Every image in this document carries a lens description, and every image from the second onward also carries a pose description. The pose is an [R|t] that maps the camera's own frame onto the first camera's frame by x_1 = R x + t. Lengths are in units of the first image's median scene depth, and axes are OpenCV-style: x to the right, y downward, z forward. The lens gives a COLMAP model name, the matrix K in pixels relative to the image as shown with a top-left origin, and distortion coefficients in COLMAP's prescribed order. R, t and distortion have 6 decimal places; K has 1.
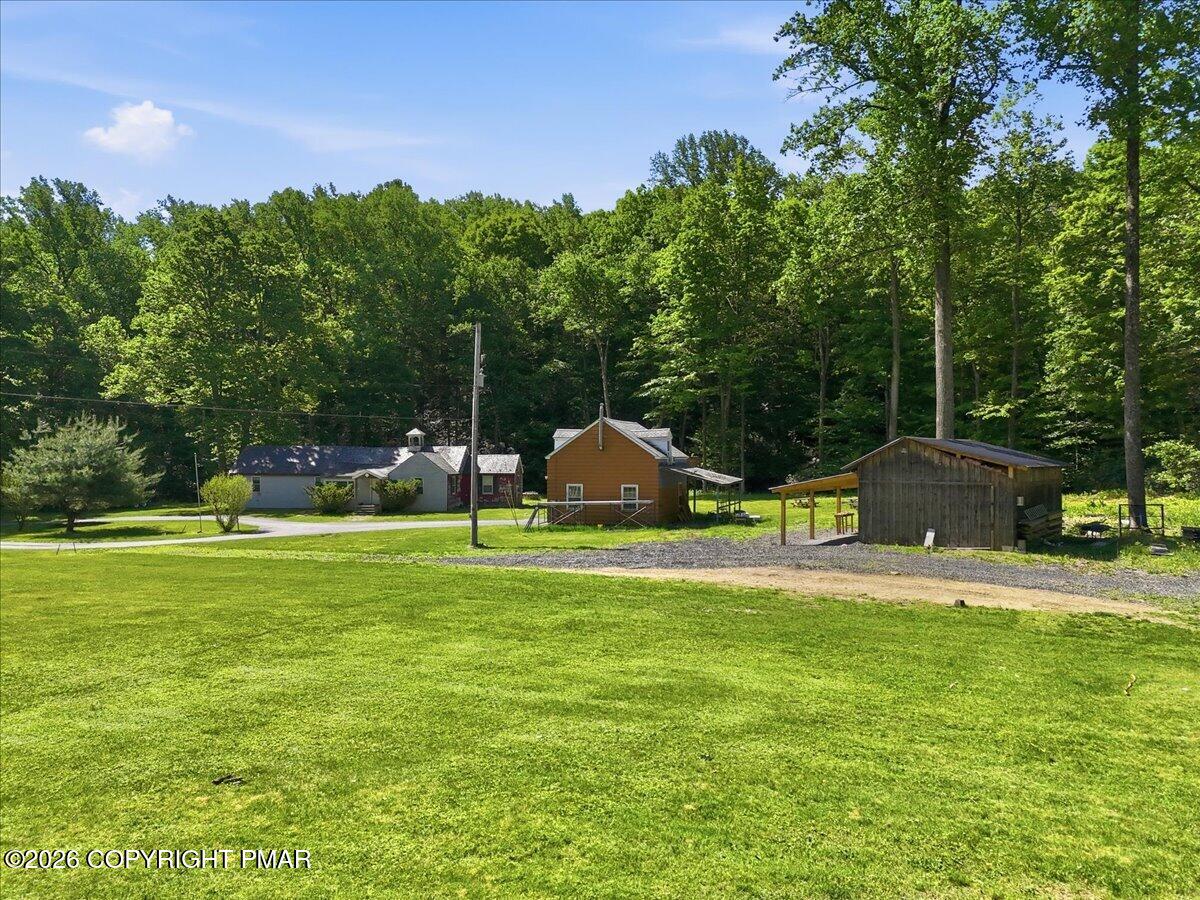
lens RADIAL K [[893.7, 0, 599.9], [0, 893.7, 450.6], [0, 0, 1]] dist [0.073796, -0.066249]
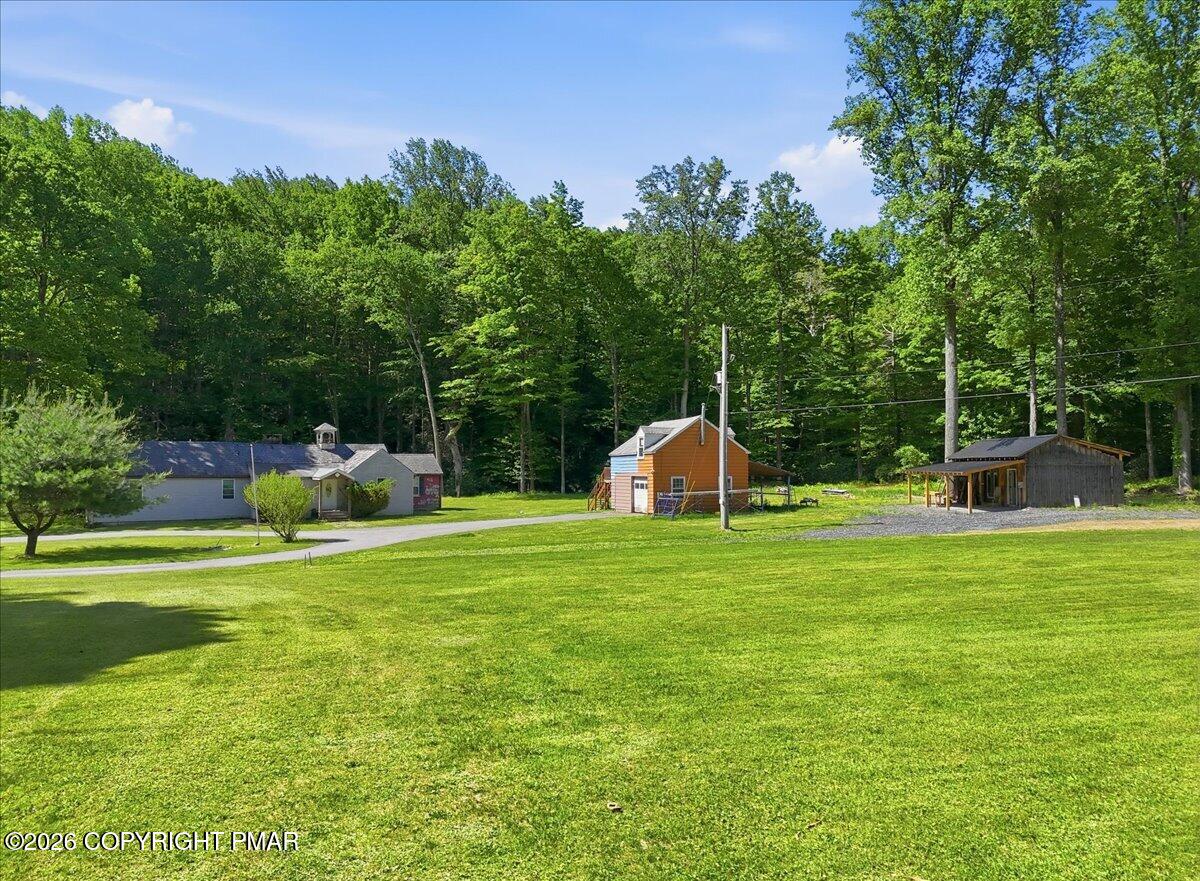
lens RADIAL K [[910.4, 0, 600.0], [0, 910.4, 441.3], [0, 0, 1]] dist [-0.013129, -0.002021]
pose [[0.775475, 0.014329, 0.631215, -0.614286], [0.001514, 0.999697, -0.024554, 0.016440], [-0.631376, 0.019997, 0.775219, 0.166397]]
